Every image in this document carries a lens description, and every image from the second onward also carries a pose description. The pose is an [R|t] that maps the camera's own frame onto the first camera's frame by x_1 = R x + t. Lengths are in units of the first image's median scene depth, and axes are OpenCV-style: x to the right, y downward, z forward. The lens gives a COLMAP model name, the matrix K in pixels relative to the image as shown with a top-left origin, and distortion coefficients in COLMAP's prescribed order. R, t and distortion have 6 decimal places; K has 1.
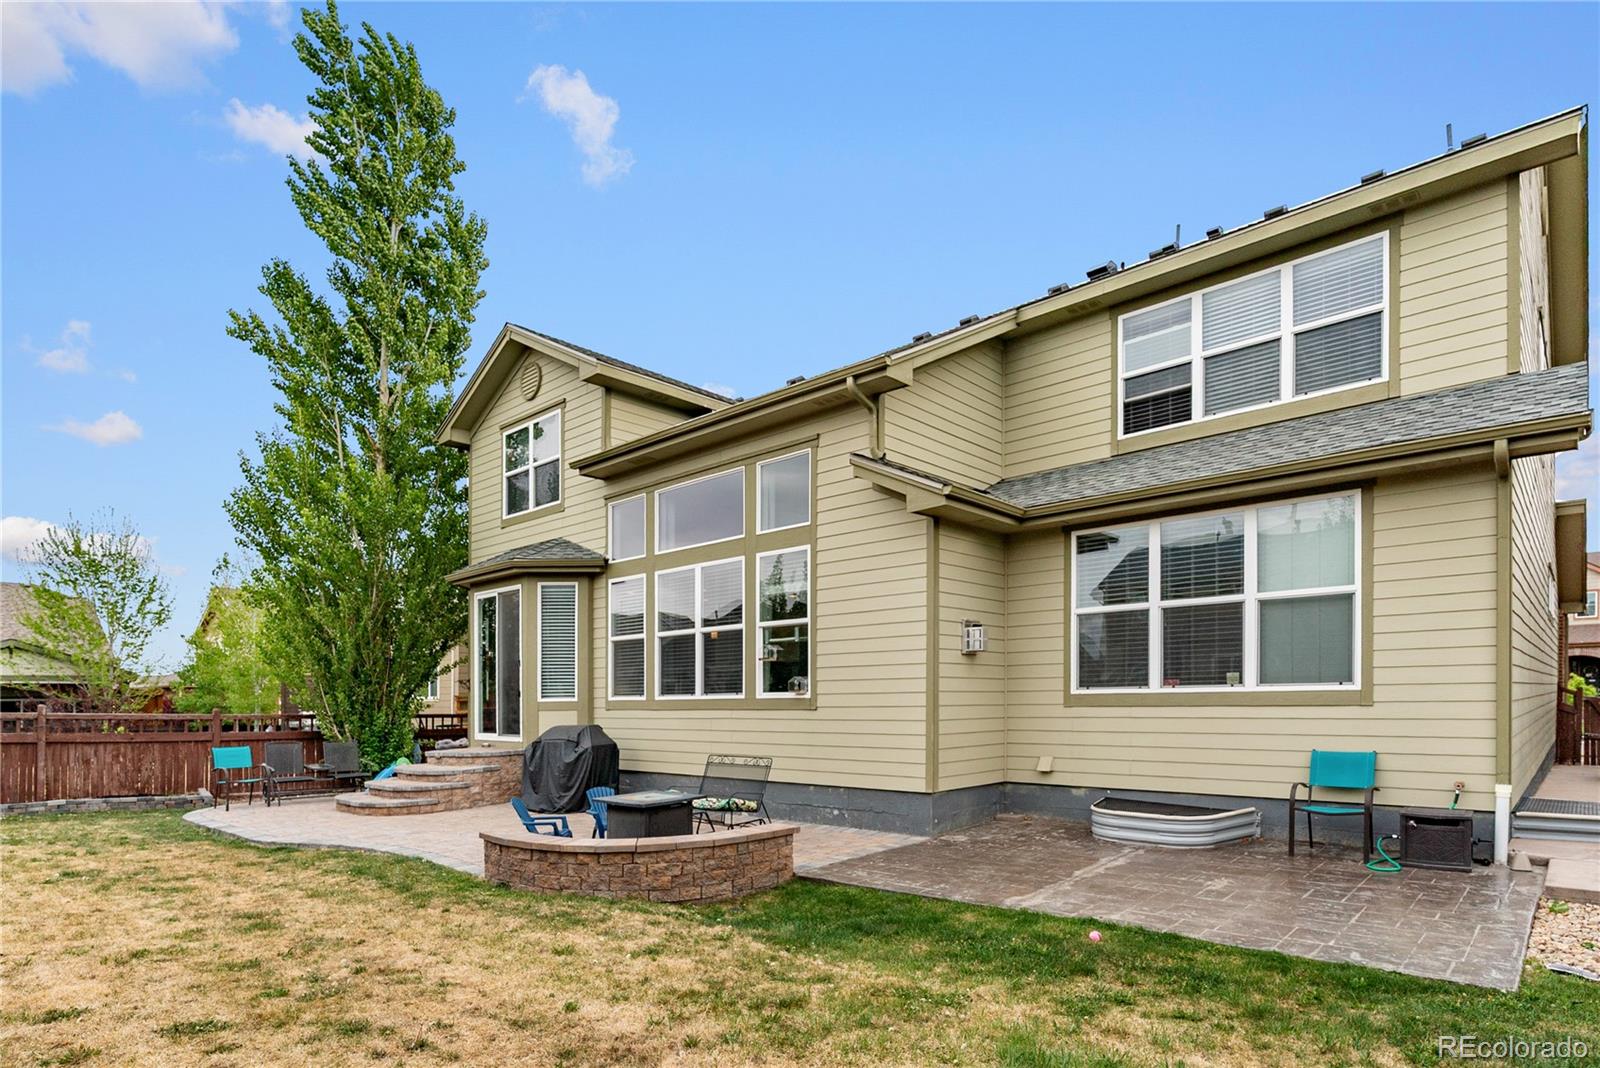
lens RADIAL K [[782.1, 0, 801.7], [0, 782.1, 507.1], [0, 0, 1]] dist [-0.001038, -0.000220]
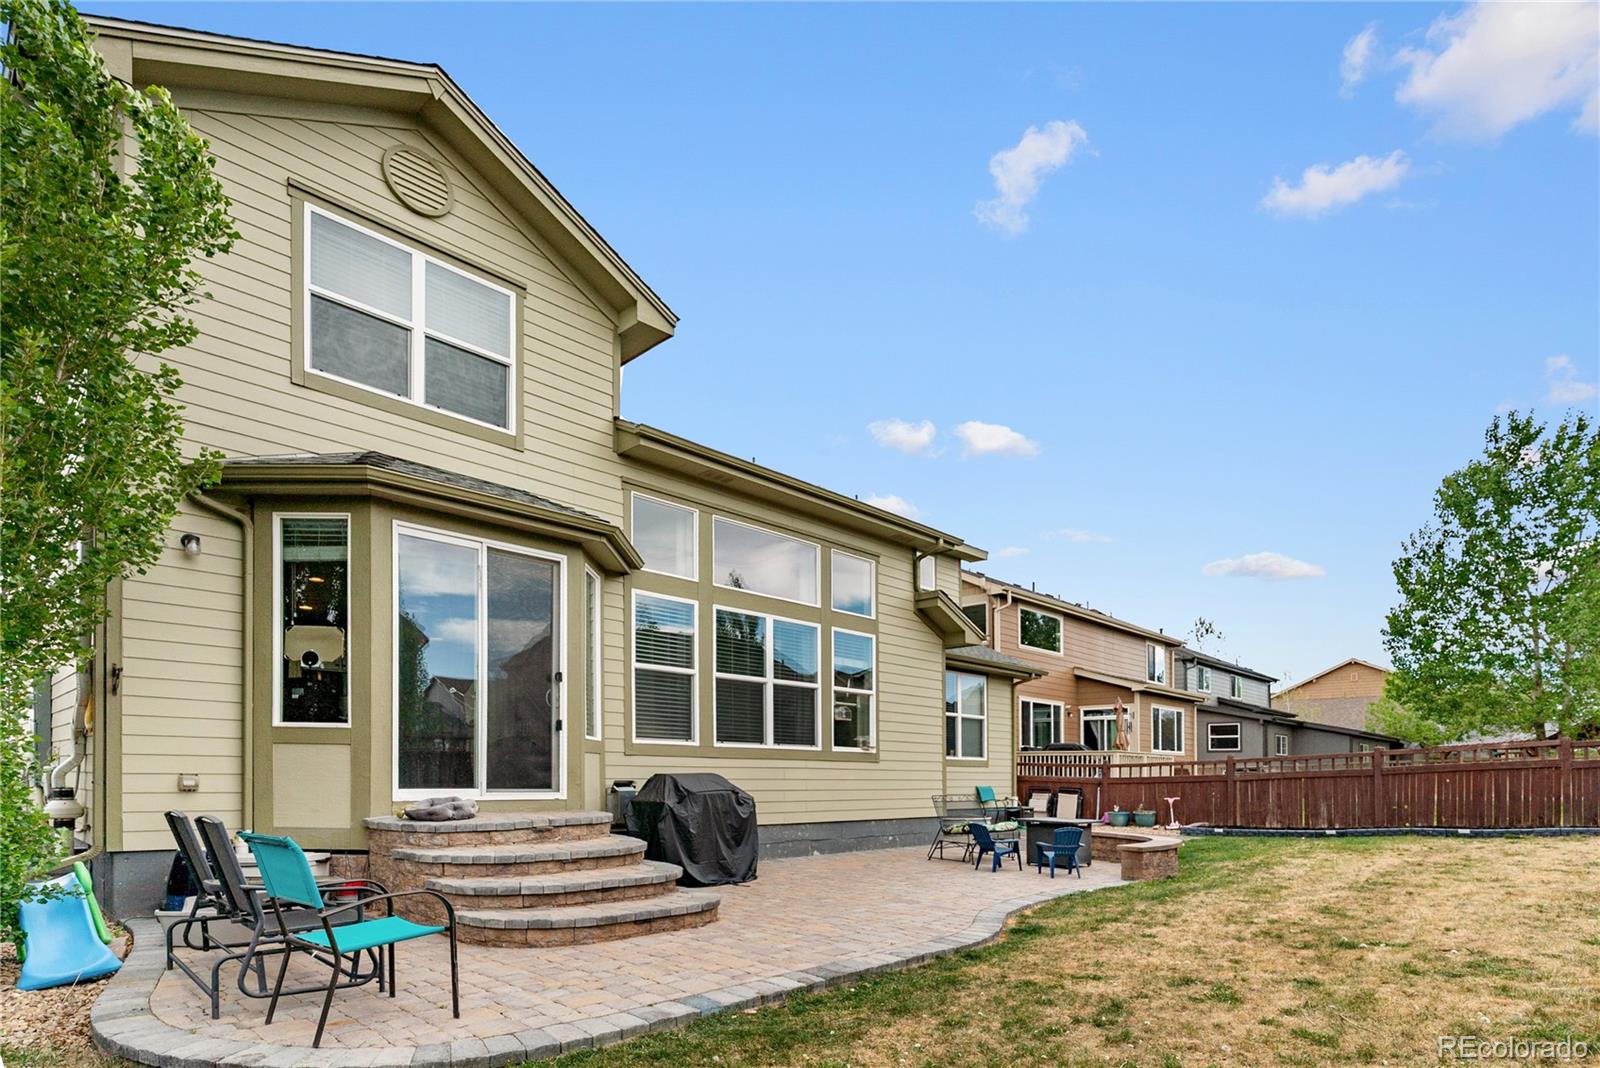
lens RADIAL K [[782.1, 0, 801.7], [0, 782.1, 507.1], [0, 0, 1]] dist [-0.001038, -0.000220]
pose [[0.106895, 0.310465, 0.944555, -1.218360], [-0.274476, 0.922297, -0.272087, 0.224296], [-0.955634, -0.230173, 0.183804, 0.857965]]
